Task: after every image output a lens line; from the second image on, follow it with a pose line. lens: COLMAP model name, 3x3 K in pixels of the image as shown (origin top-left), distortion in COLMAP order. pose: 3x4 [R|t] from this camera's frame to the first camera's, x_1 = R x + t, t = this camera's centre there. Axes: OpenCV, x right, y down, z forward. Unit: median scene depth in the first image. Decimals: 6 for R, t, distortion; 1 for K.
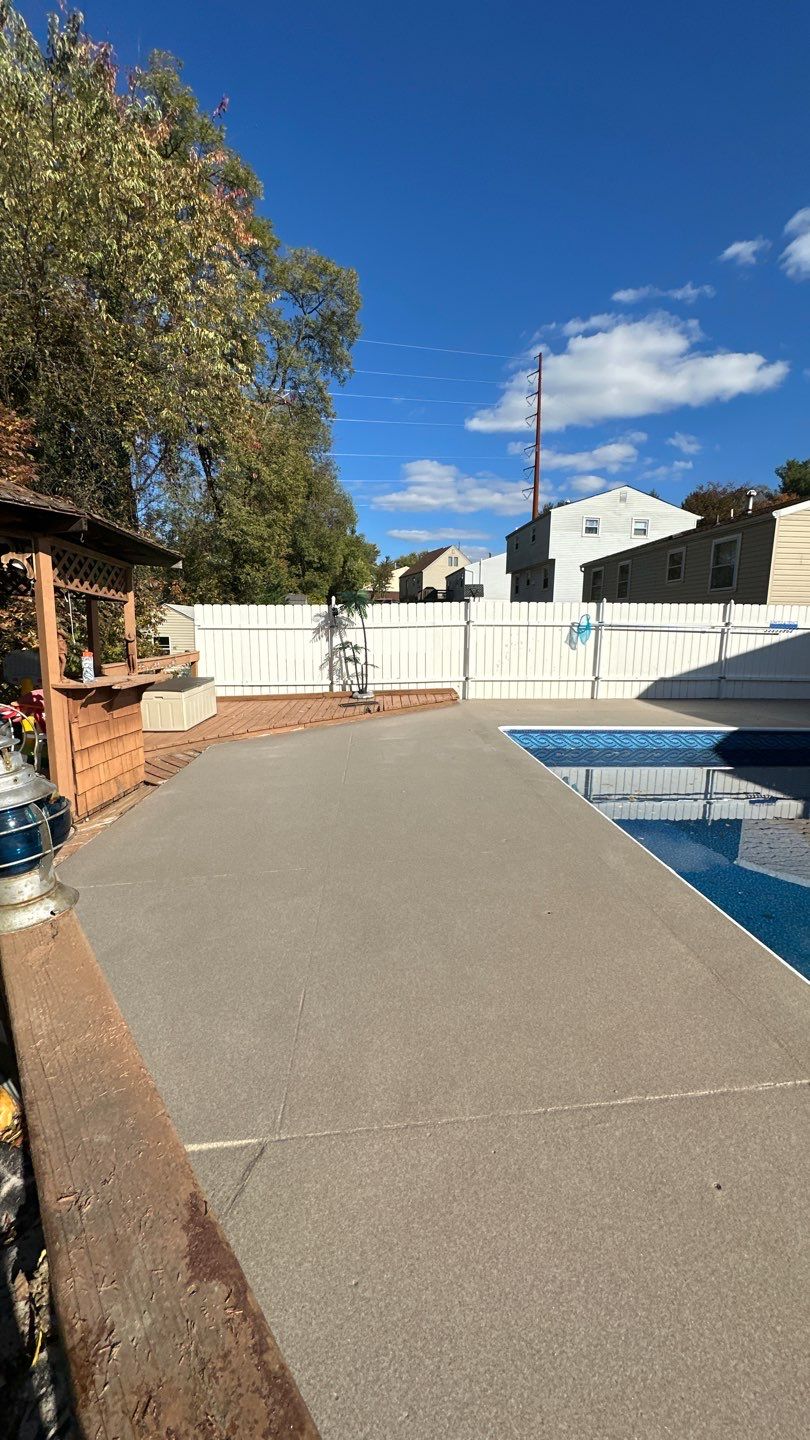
lens RADIAL K [[571.5, 0, 405.6], [0, 571.5, 717.9], [0, 0, 1]] dist [-0.001572, 0.000830]
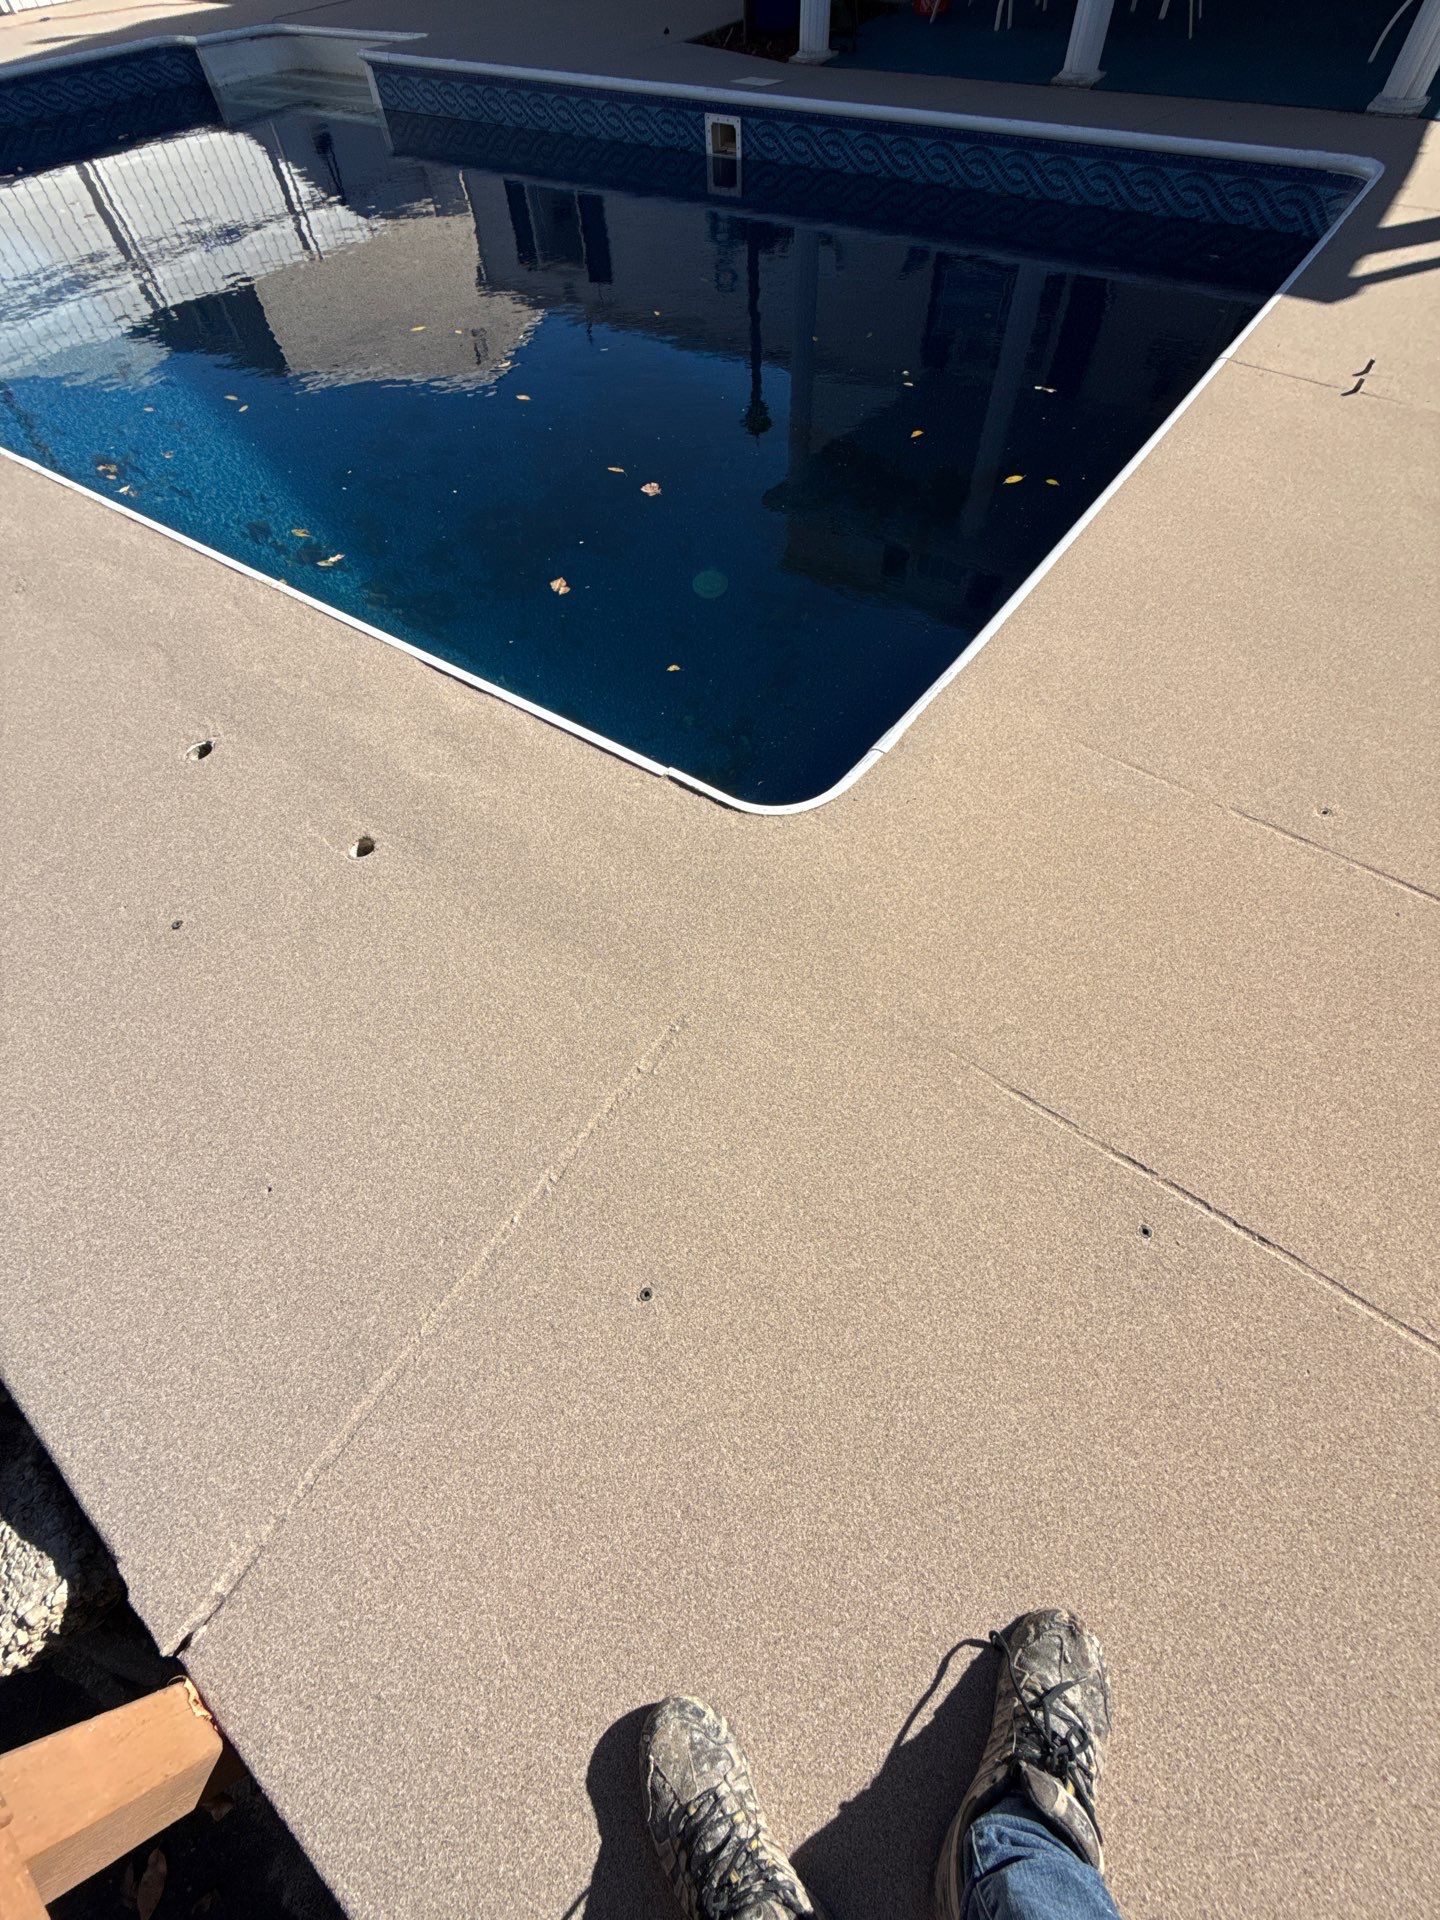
lens RADIAL K [[761.3, 0, 719.4], [0, 761.3, 959.4], [0, 0, 1]] dist [0.002359, -0.001234]
pose [[0.631498, -0.672753, 0.385505, 0.076742], [0.172840, 0.606811, 0.775826, 0.053415], [-0.755868, -0.423302, 0.499479, -0.192225]]
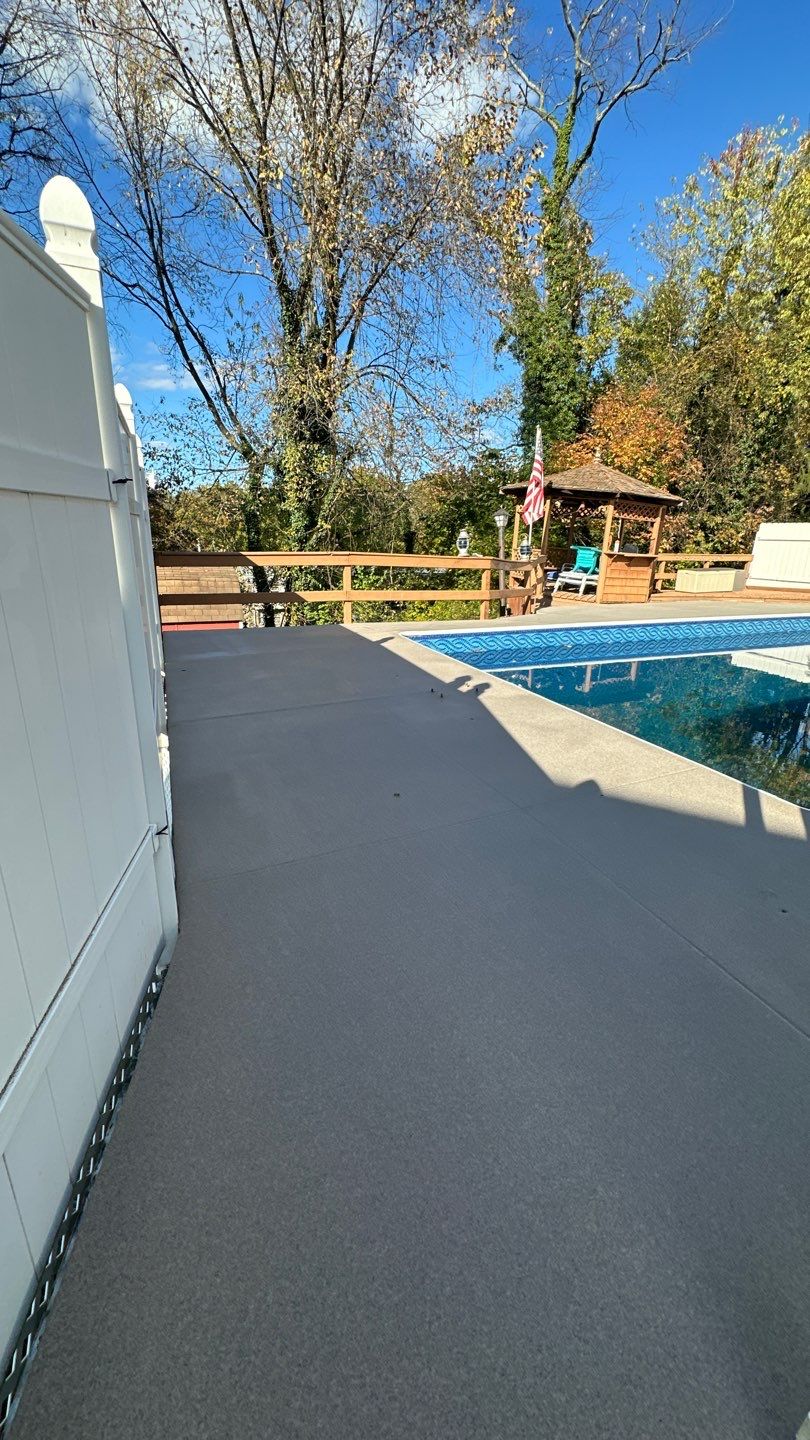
lens RADIAL K [[571.5, 0, 405.4], [0, 571.5, 721.0], [0, 0, 1]] dist [-0.001572, 0.000830]
pose [[0.351520, 0.291217, -0.889734, 0.605855], [-0.173758, 0.954169, 0.243658, 0.074862], [0.919914, 0.068947, 0.386011, -0.323922]]
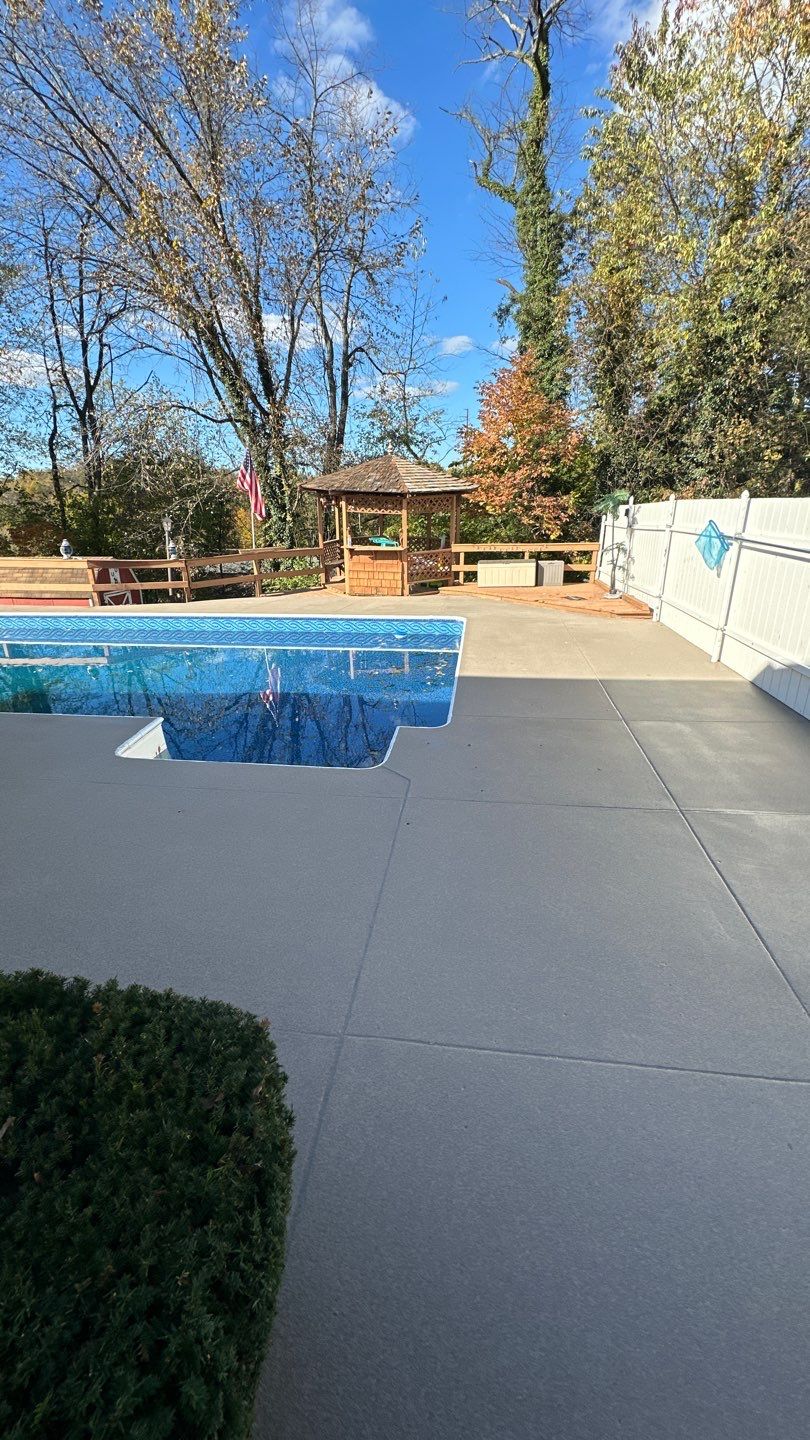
lens RADIAL K [[571.5, 0, 417.1], [0, 571.5, 720.8], [0, 0, 1]] dist [-0.001572, 0.000830]
pose [[-0.164443, 0.347932, -0.922985, 0.798200], [-0.146949, 0.916640, 0.371721, -0.128605], [0.975379, 0.196759, -0.099607, 0.610725]]
